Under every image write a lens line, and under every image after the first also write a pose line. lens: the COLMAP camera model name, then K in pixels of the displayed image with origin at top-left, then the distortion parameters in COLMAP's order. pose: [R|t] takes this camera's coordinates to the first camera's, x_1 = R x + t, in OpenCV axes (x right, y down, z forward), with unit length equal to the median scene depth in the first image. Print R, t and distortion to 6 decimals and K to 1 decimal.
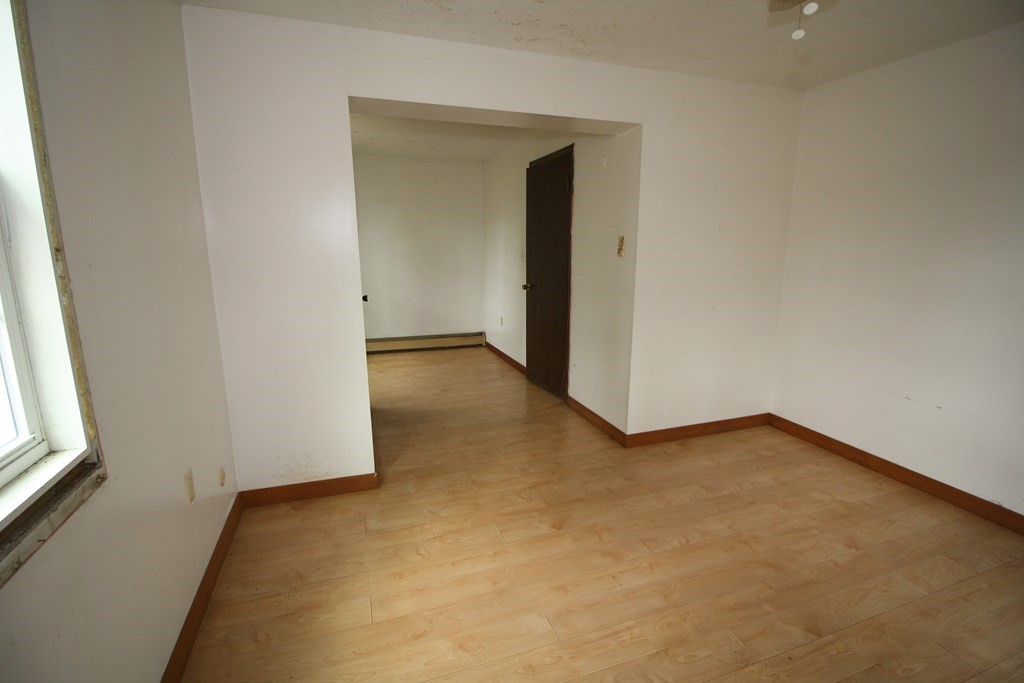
lens RADIAL K [[481.3, 0, 519.2], [0, 481.3, 341.6], [0, 0, 1]] dist [-0.001693, -0.016243]
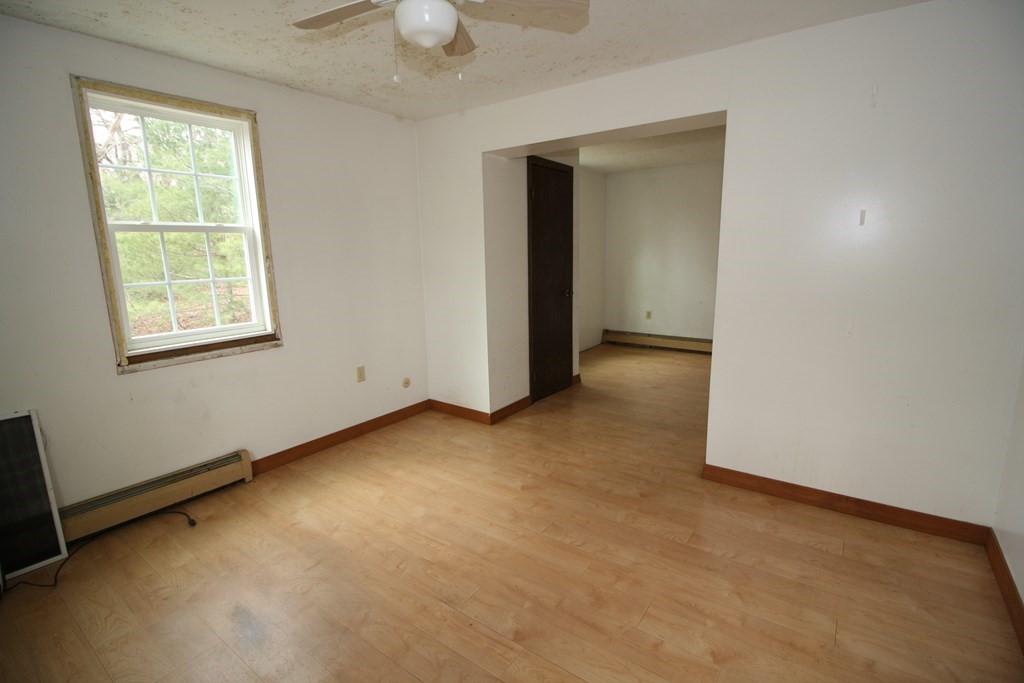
lens RADIAL K [[481.3, 0, 519.2], [0, 481.3, 341.6], [0, 0, 1]] dist [-0.001693, -0.016243]
pose [[0.567717, 0.143656, -0.810593, 0.941411], [-0.146318, 0.986587, 0.072369, -0.055115], [0.810116, 0.077519, 0.581122, 0.253307]]
